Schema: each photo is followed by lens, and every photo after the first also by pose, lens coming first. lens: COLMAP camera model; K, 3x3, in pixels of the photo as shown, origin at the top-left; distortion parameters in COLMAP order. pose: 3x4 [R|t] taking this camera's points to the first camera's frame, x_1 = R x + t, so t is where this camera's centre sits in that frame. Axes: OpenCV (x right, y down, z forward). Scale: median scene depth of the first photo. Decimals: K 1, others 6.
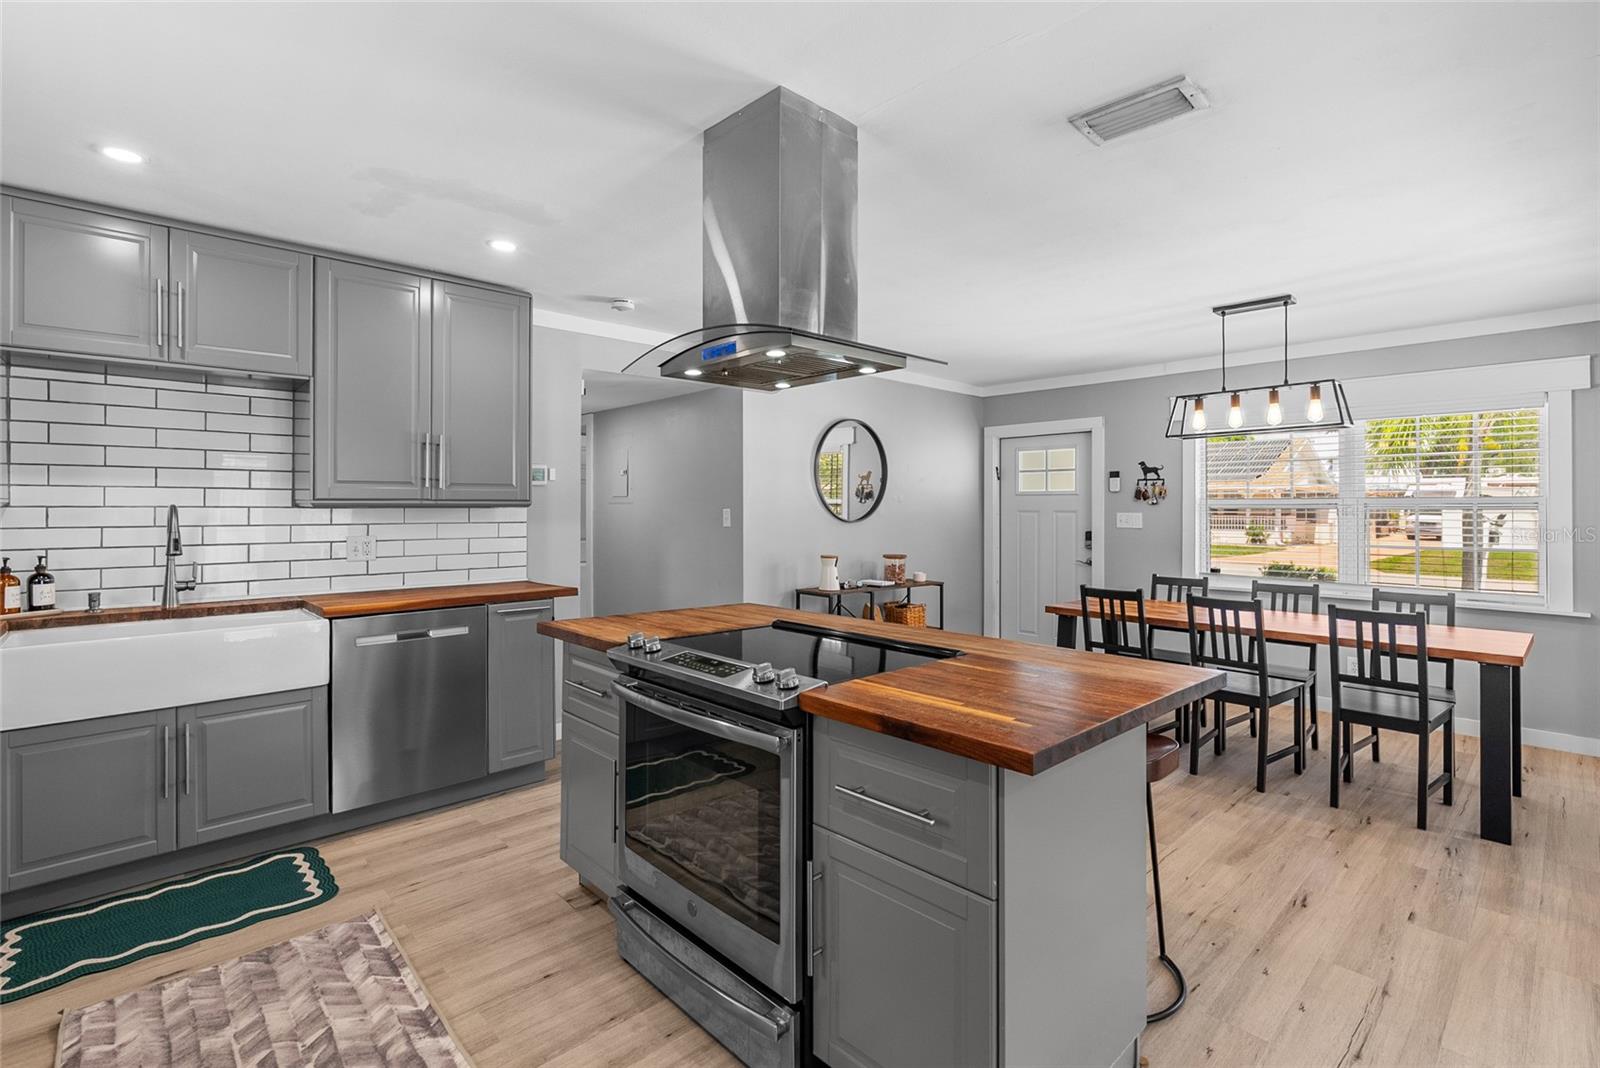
lens RADIAL K [[762.1, 0, 796.0], [0, 762.1, 499.3], [0, 0, 1]] dist [0.001322, -0.000415]
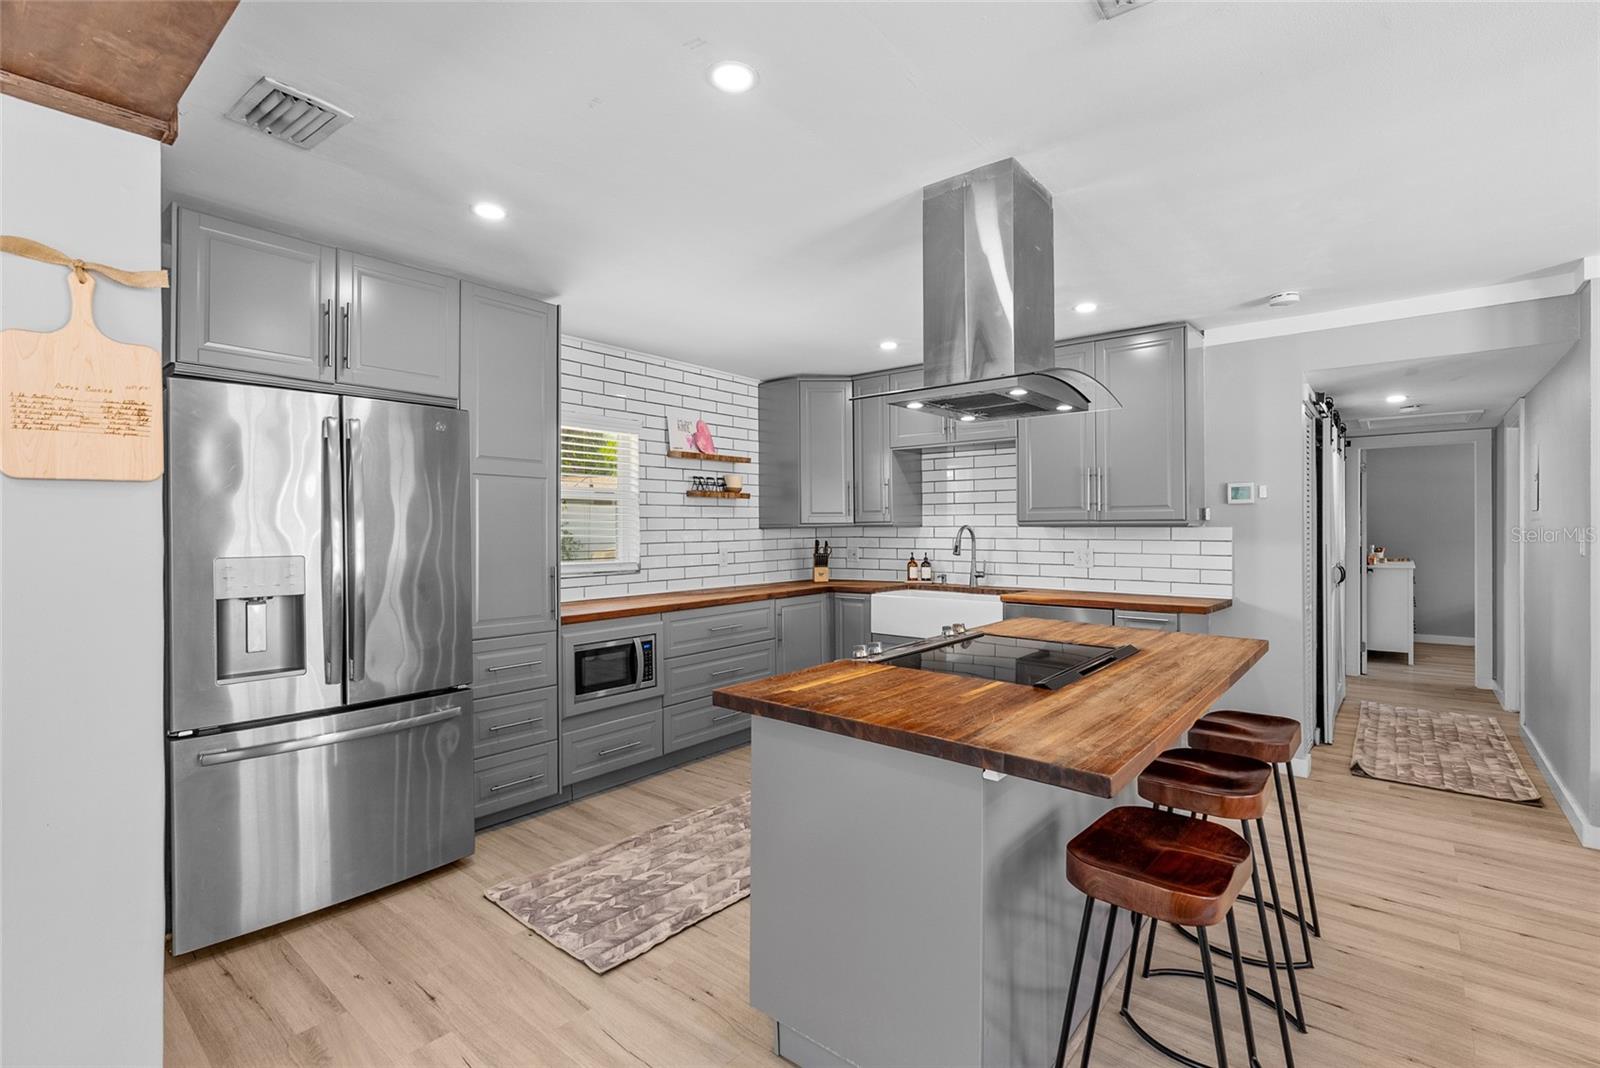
lens RADIAL K [[729.2, 0, 798.9], [0, 729.2, 525.4], [0, 0, 1]] dist [-0.002682, 0.000139]
pose [[0.124087, -0.002041, -0.992269, 0.532340], [0.012143, 0.999926, -0.000538, 0.003555], [0.992197, -0.011982, 0.124103, 0.333685]]
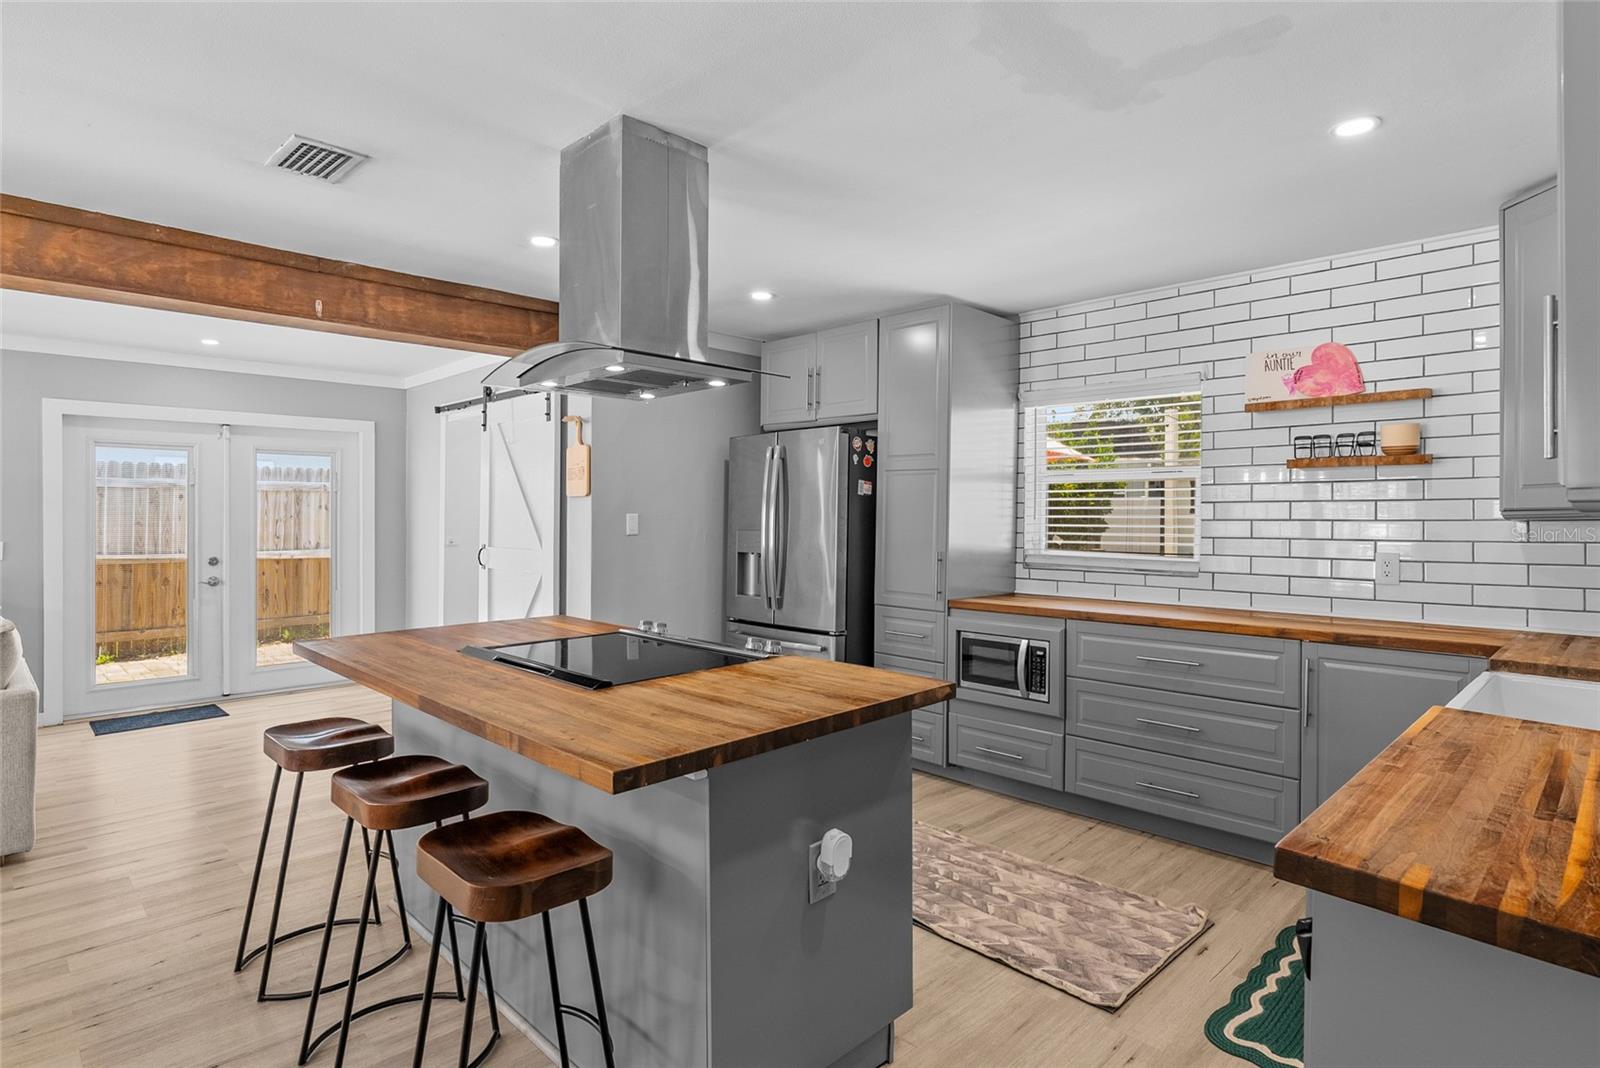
lens RADIAL K [[834.2, 0, 801.8], [0, 834.2, 517.5], [0, 0, 1]] dist [-0.002578, 0.001146]
pose [[-0.999457, -0.002438, -0.032852, -0.116522], [-0.002245, 0.999980, -0.005917, 0.011572], [0.032866, -0.005840, -0.999443, 1.154642]]
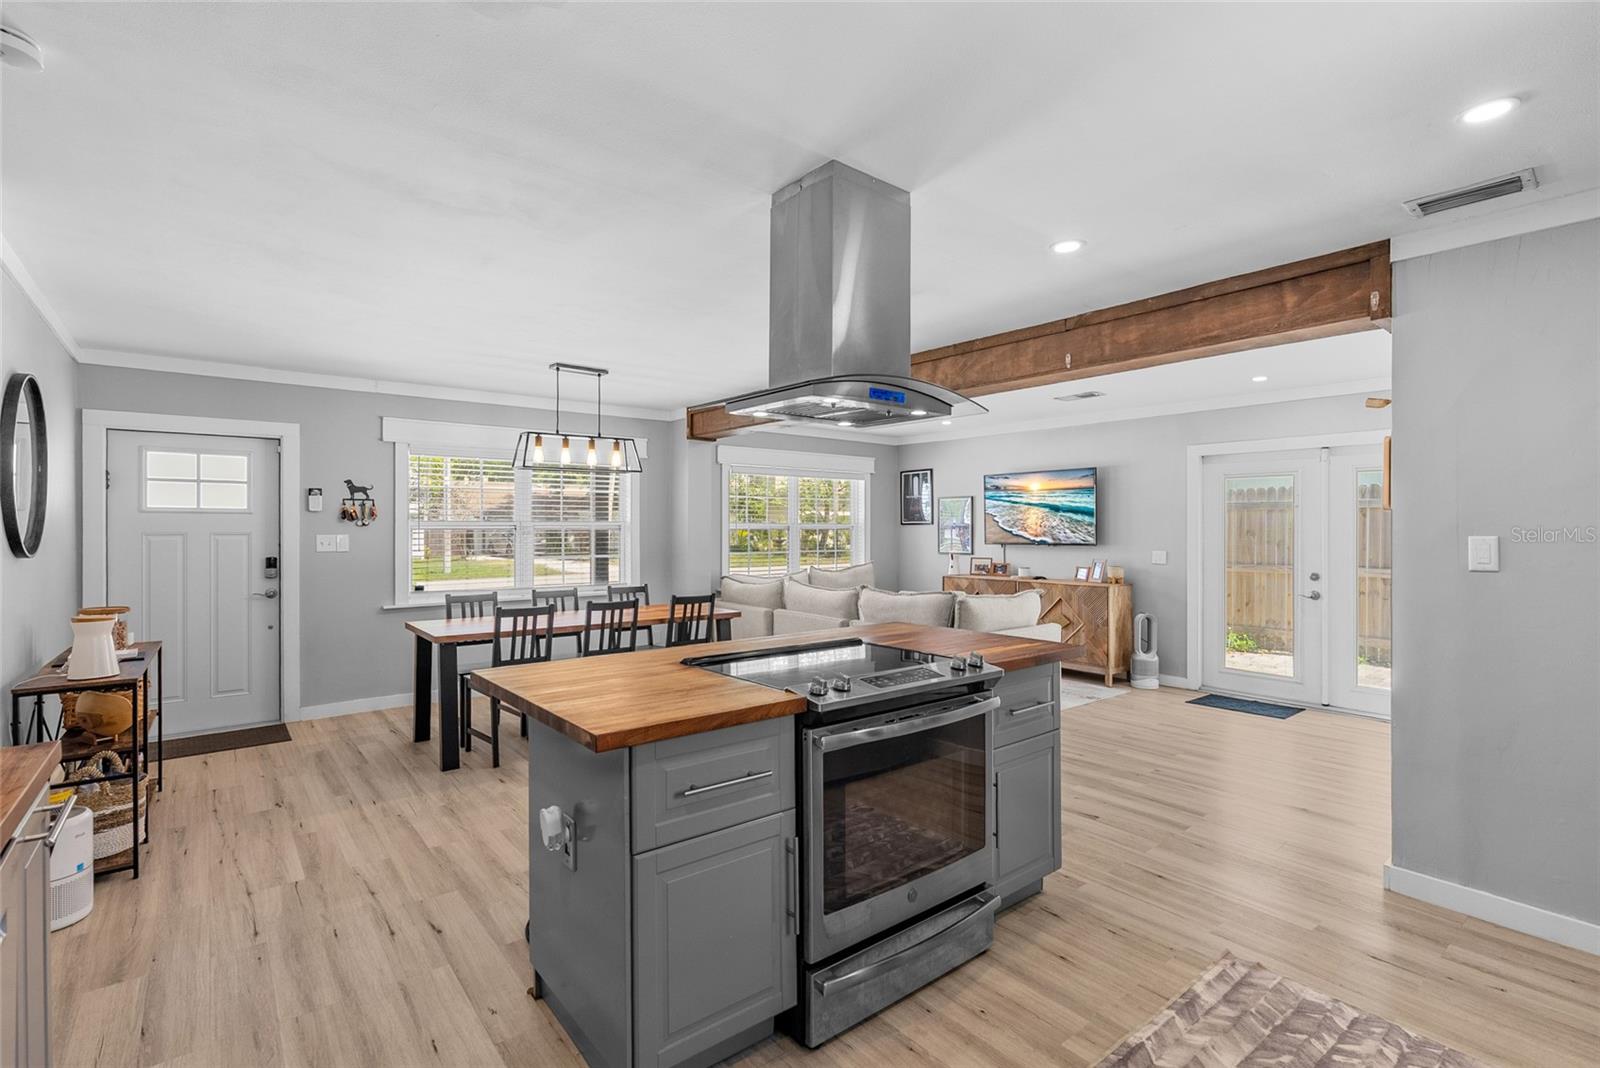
lens RADIAL K [[740.7, 0, 790.7], [0, 740.7, 527.9], [0, 0, 1]] dist [-0.001921, 0.000845]
pose [[0.079002, -0.002769, 0.996871, -0.583751], [-0.012941, 0.999909, 0.003803, -0.001442], [-0.996790, -0.013201, 0.078959, 0.546199]]
